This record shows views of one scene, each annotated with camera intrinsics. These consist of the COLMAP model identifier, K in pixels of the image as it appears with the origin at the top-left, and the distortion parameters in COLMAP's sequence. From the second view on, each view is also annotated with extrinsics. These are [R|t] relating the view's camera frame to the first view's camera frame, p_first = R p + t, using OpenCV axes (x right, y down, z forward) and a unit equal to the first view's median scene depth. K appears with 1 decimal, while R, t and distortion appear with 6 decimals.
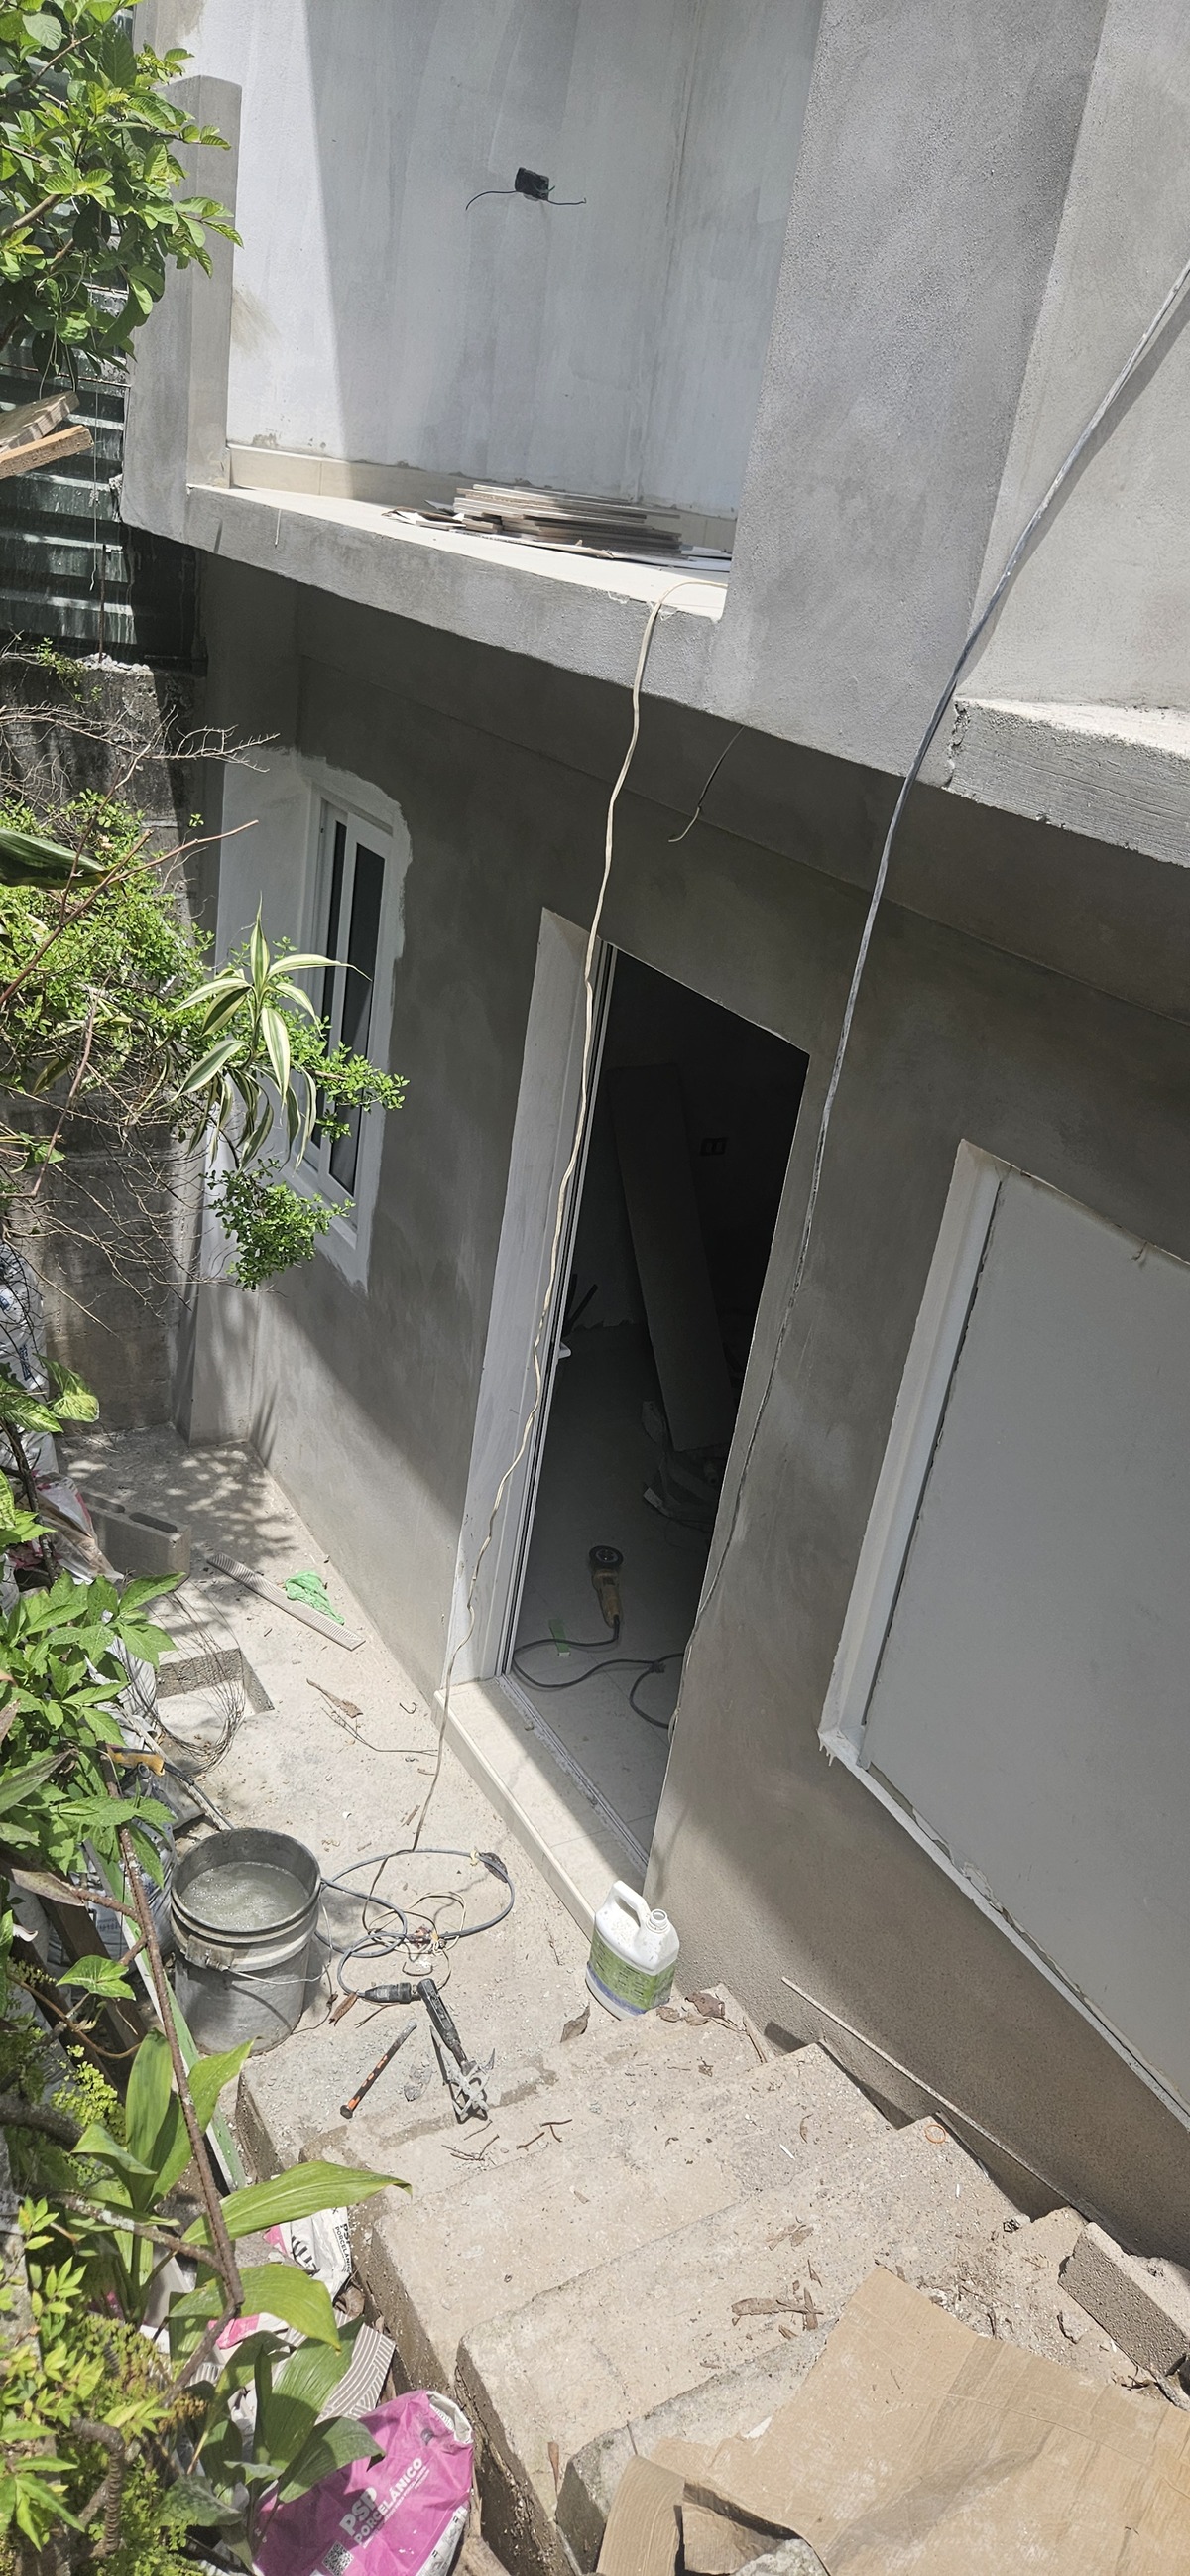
lens RADIAL K [[1712.7, 0, 595.0], [0, 1712.7, 1288.0], [0, 0, 1]] dist [0.066714, -0.055143]
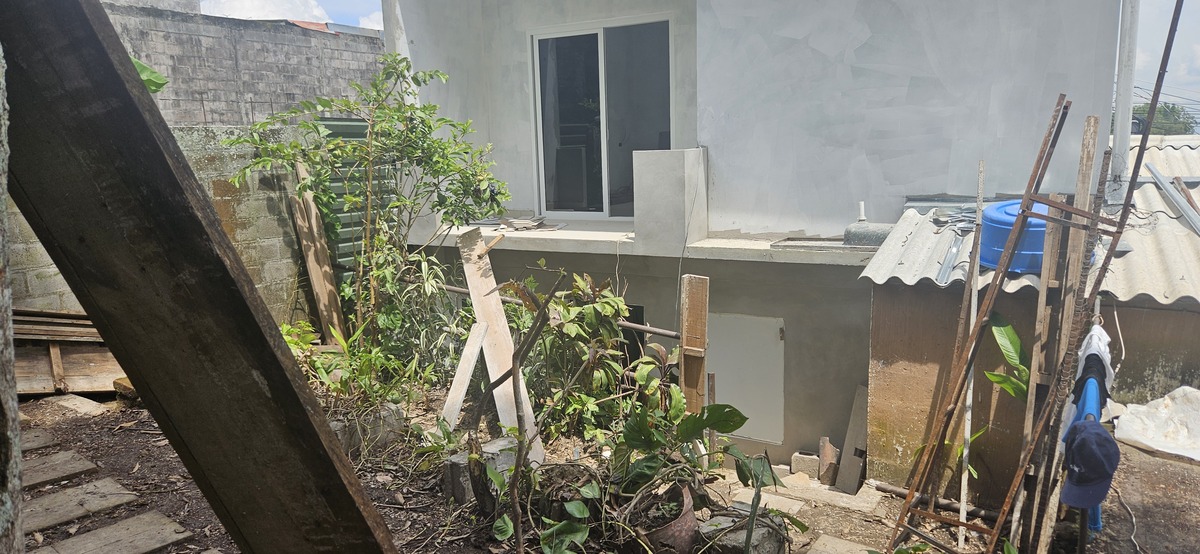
lens RADIAL K [[794.1, 0, 602.3], [0, 794.1, 292.5], [0, 0, 1]] dist [0.069640, -0.053024]
pose [[0.845187, -0.261078, 0.466366, -1.638010], [0.352641, 0.928094, -0.119526, 0.122265], [-0.401625, 0.265482, 0.876480, -1.703190]]
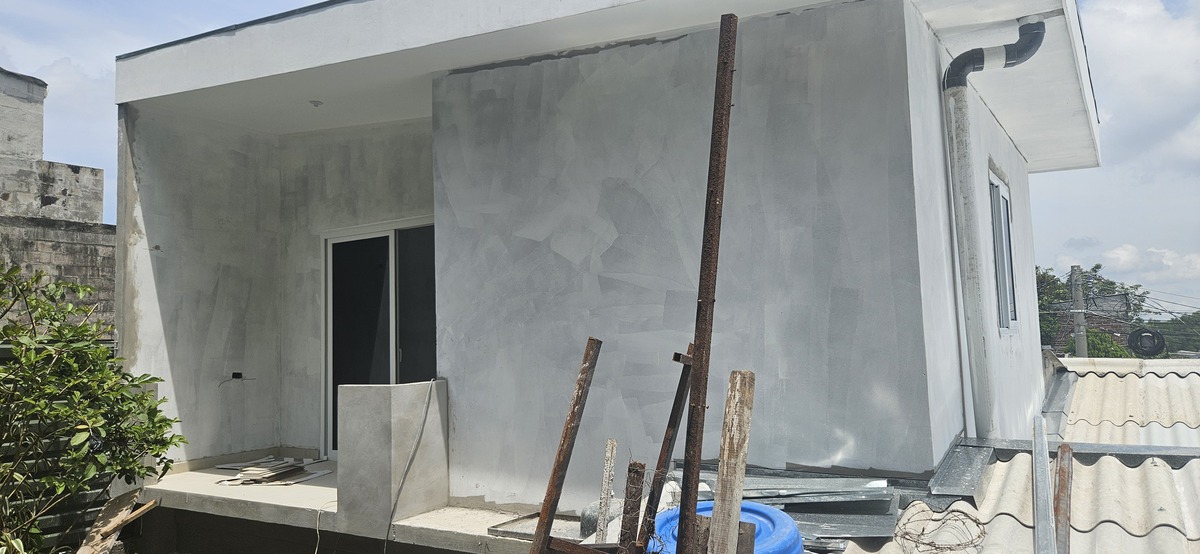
lens RADIAL K [[797.9, 0, 604.2], [0, 797.9, 272.2], [0, 0, 1]] dist [0.066714, -0.055143]
pose [[0.878254, -0.129390, 0.460356, -0.232044], [0.330302, 0.860284, -0.388345, 0.151124], [-0.345789, 0.493122, 0.798286, -1.429571]]
